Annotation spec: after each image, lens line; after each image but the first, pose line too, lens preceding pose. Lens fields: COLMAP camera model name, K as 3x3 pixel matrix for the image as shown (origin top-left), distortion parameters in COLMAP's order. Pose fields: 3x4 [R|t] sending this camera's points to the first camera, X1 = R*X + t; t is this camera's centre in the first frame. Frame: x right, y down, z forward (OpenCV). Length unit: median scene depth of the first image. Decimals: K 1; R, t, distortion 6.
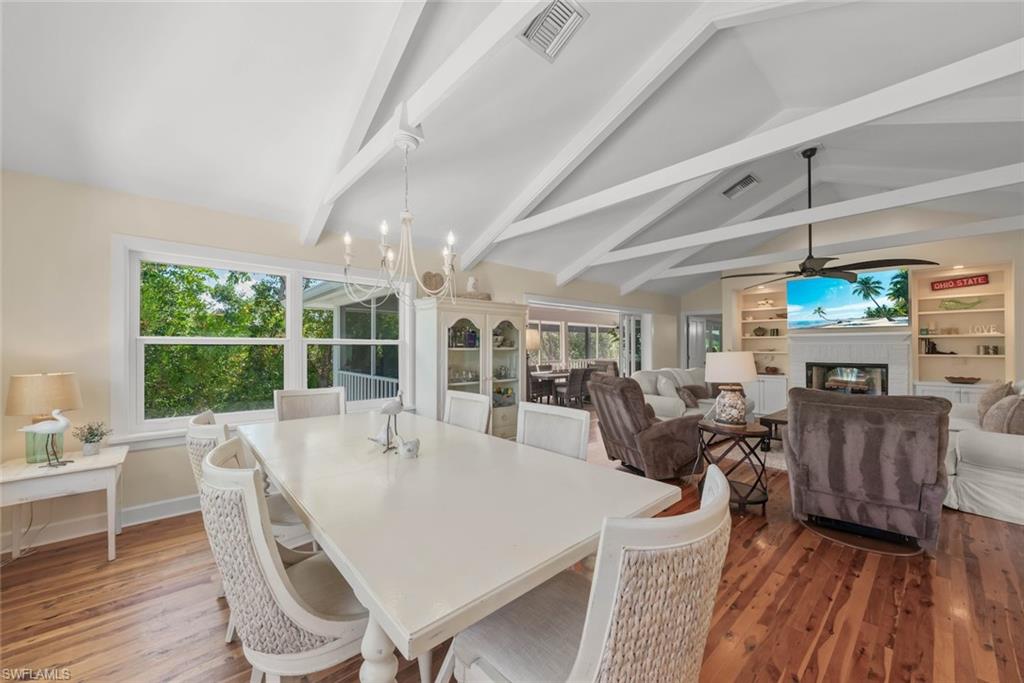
lens RADIAL K [[377.6, 0, 507.8], [0, 377.6, 345.1], [0, 0, 1]] dist [-0.007783, 0.001136]
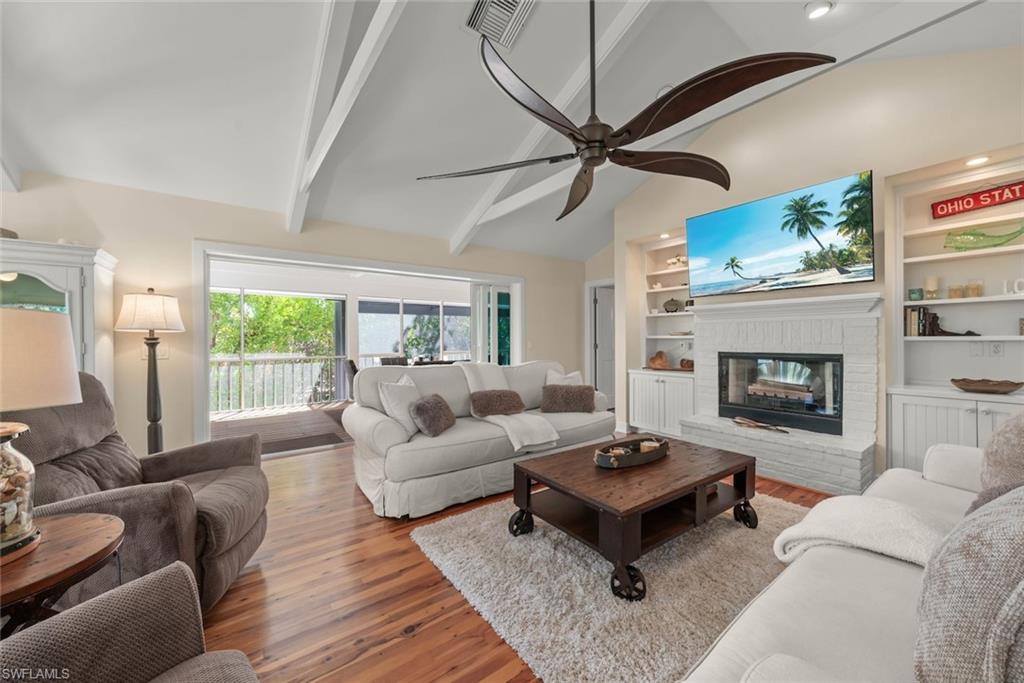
lens RADIAL K [[381.6, 0, 507.8], [0, 381.6, 340.2], [0, 0, 1]] dist [-0.001572, -0.000325]
pose [[0.997375, -0.004182, -0.072291, 0.571789], [0.004789, 0.999955, 0.008231, 0.023079], [0.072253, -0.008556, 0.997350, 0.414640]]
